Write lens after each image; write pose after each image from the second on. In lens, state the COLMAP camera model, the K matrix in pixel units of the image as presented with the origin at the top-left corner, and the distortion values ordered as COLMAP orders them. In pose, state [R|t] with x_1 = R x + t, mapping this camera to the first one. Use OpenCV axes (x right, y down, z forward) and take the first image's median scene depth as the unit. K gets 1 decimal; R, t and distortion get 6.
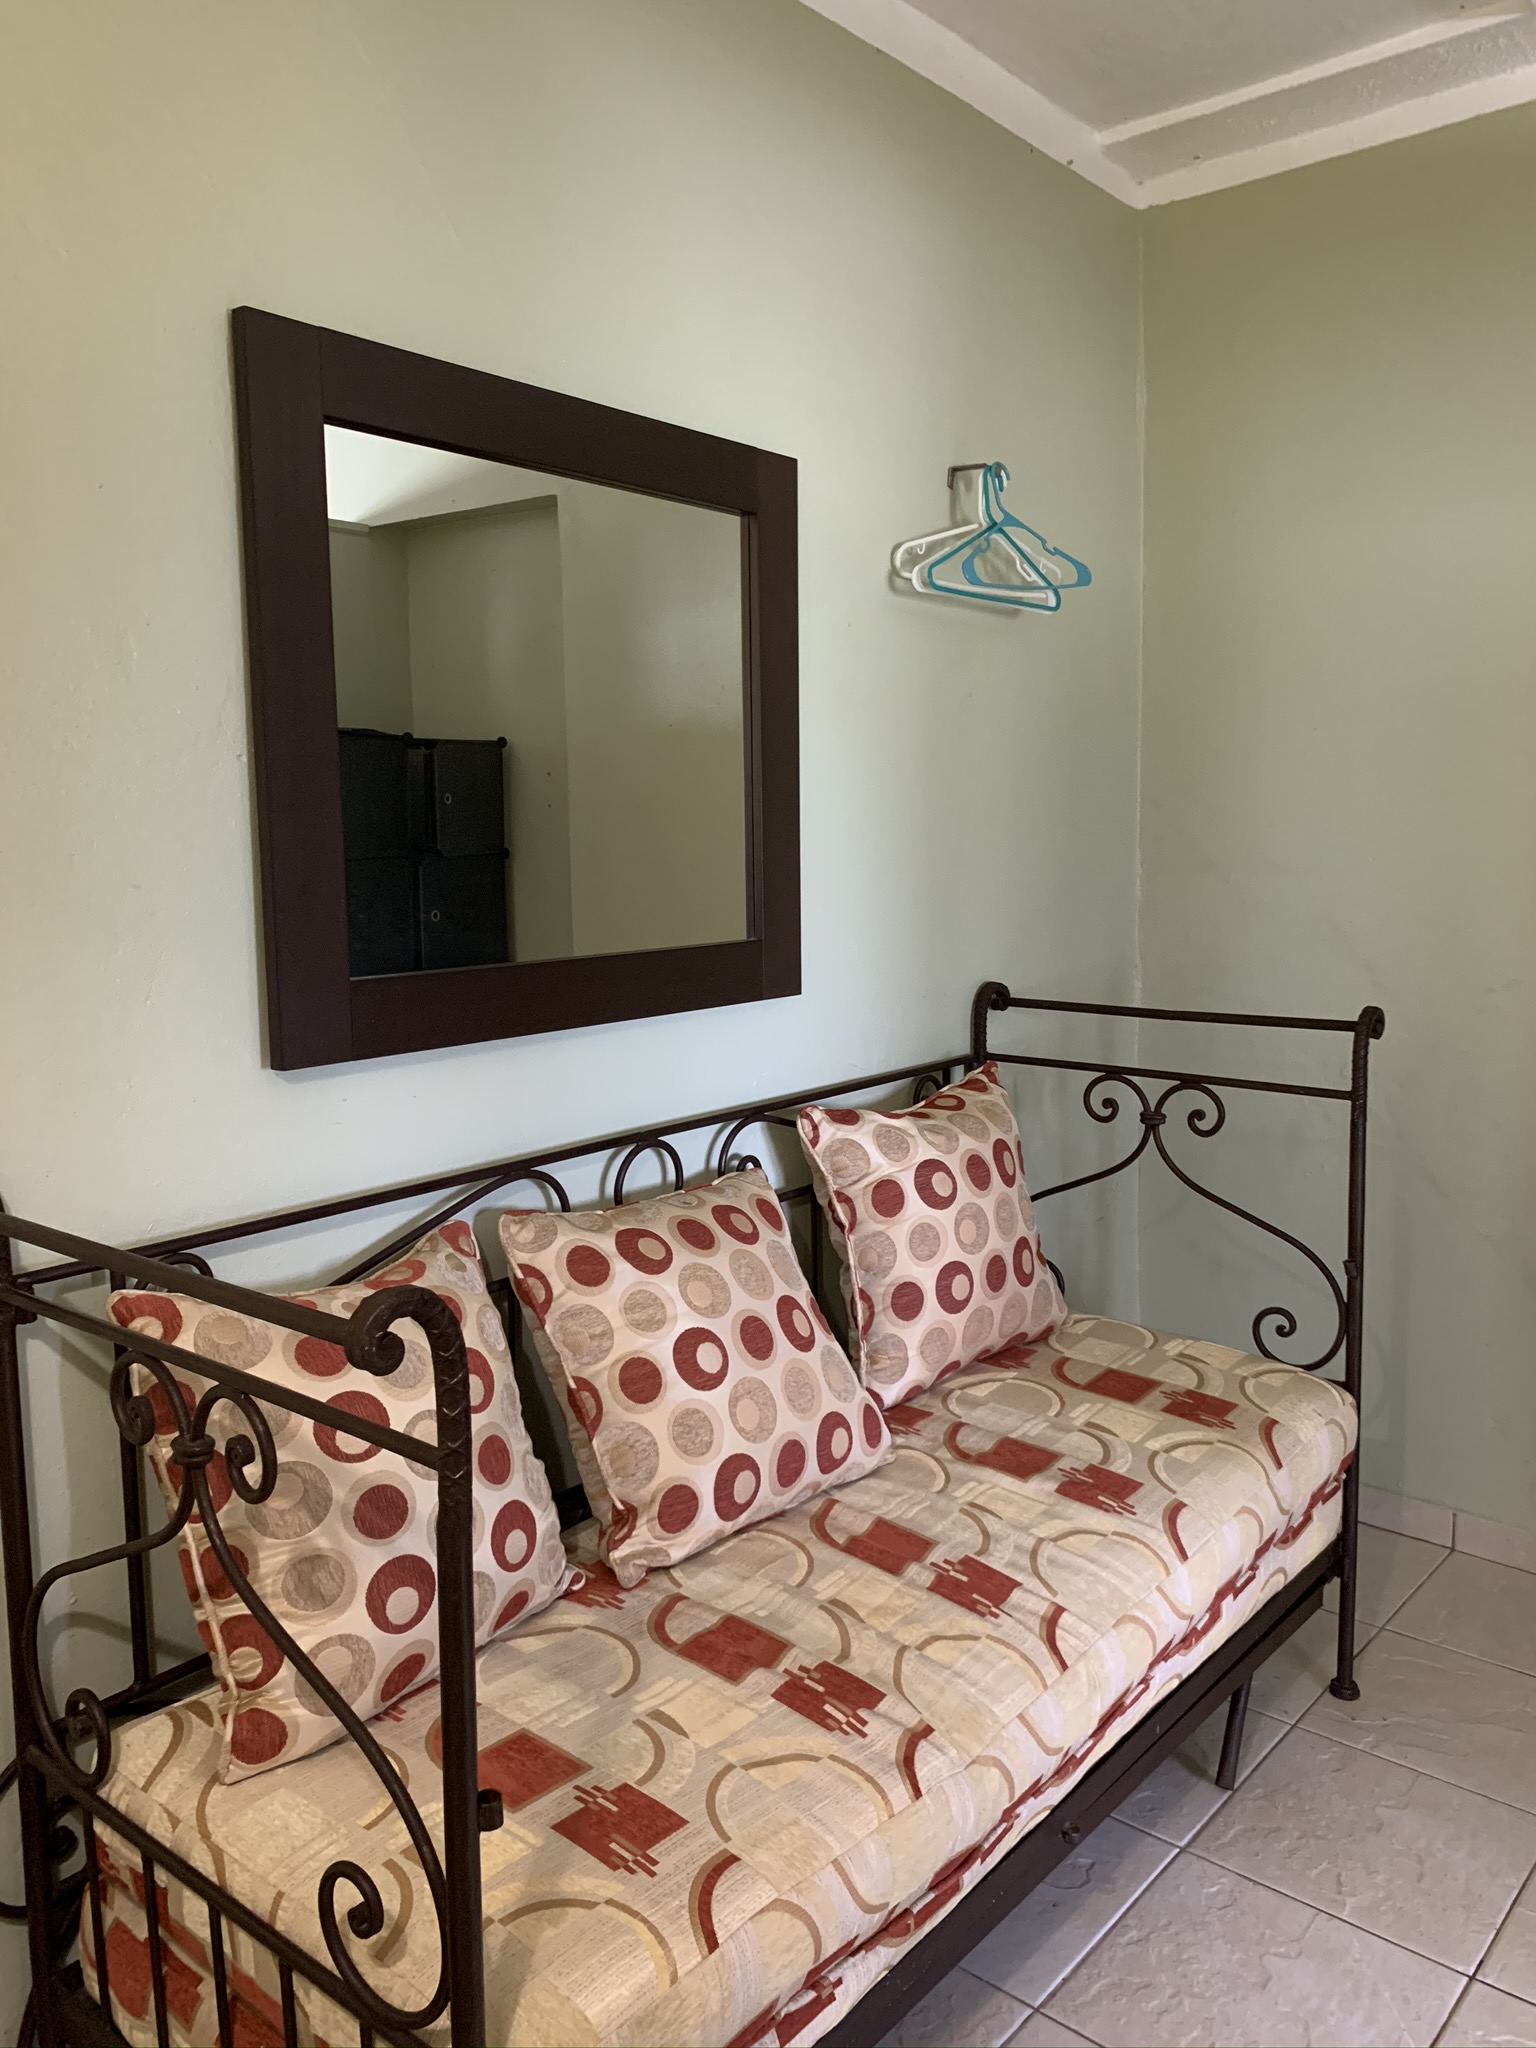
lens RADIAL K [[1598.7, 0, 775.0], [0, 1598.7, 1003.9], [0, 0, 1]] dist [0.044278, -0.004130]
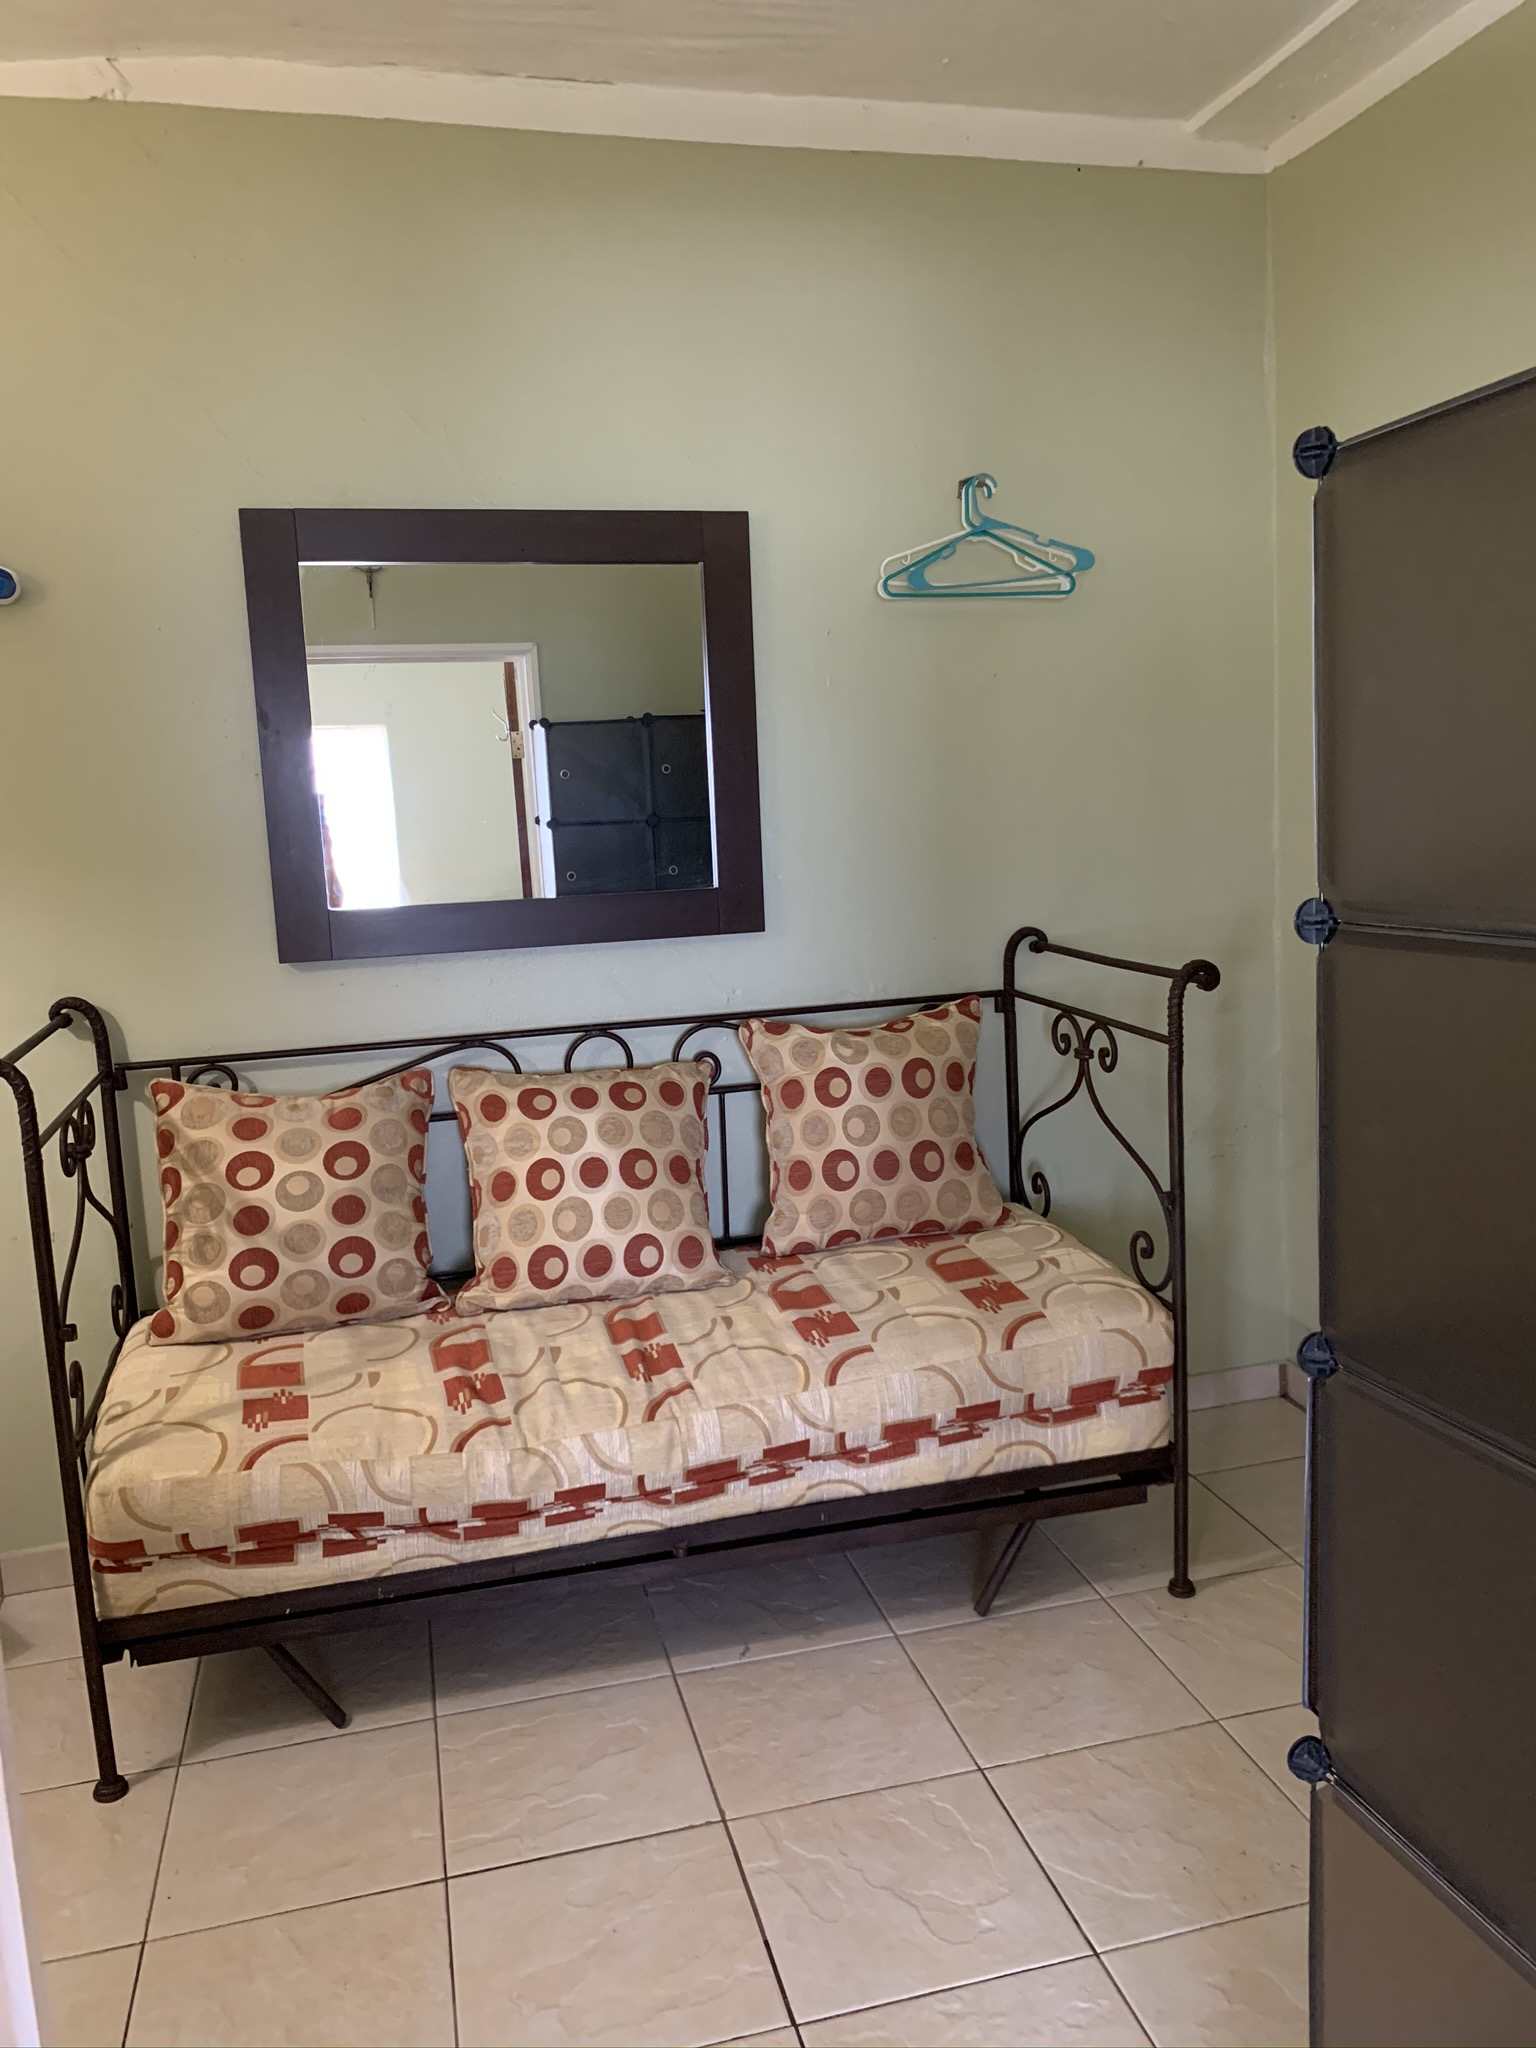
lens RADIAL K [[1571.4, 0, 768.0], [0, 1571.4, 1024.0], [0, 0, 1]] dist [0.132277, -0.197914]
pose [[0.802455, 0.062022, -0.593481, 0.795336], [-0.033460, 0.997696, 0.059024, -0.007422], [0.595774, -0.027506, 0.802681, -0.016029]]
